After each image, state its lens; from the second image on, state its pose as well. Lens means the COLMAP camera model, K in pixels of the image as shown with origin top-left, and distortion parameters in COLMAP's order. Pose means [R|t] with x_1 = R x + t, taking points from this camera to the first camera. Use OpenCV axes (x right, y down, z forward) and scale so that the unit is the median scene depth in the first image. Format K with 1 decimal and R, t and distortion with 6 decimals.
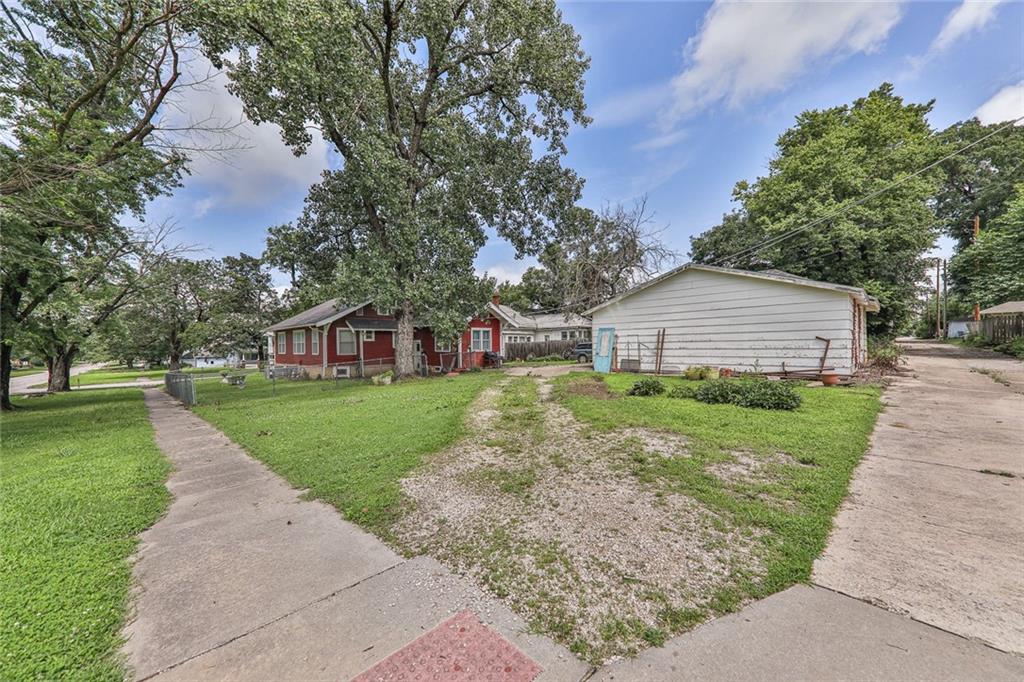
lens RADIAL K [[363.2, 0, 511.7], [0, 363.2, 353.2], [0, 0, 1]] dist [-0.000117, 0.000015]
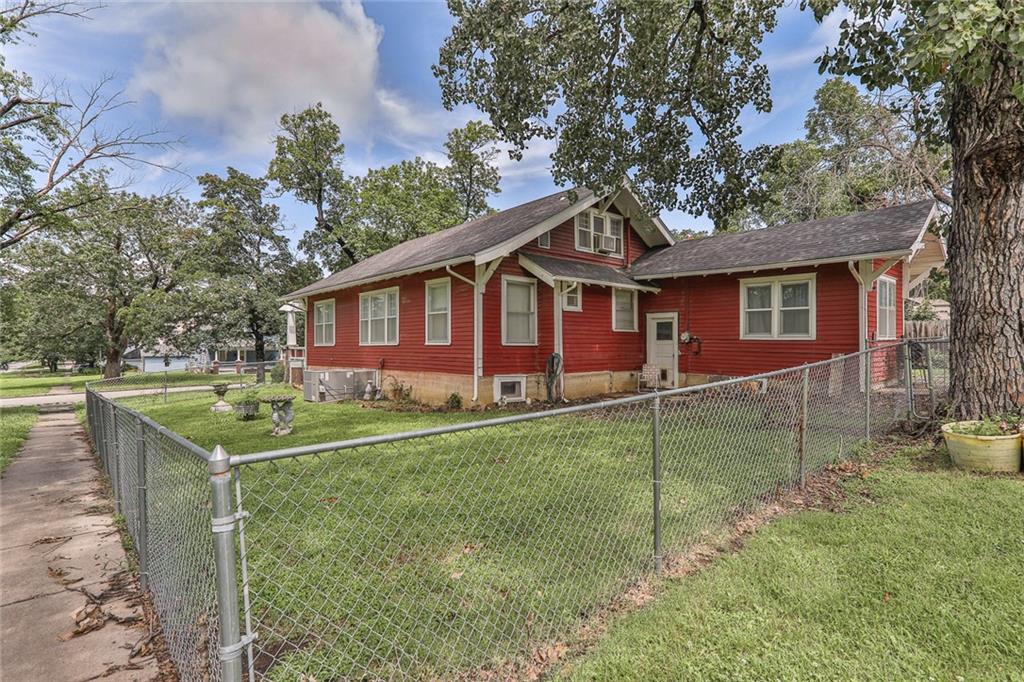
lens RADIAL K [[507.5, 0, 512.0], [0, 507.5, 341.0], [0, 0, 1]] dist [0.024428, -0.000110]
pose [[0.995806, 0.006915, -0.091232, -0.236652], [-0.009610, 0.999529, -0.029133, 0.009218], [0.090988, 0.029888, 0.995403, 0.259984]]
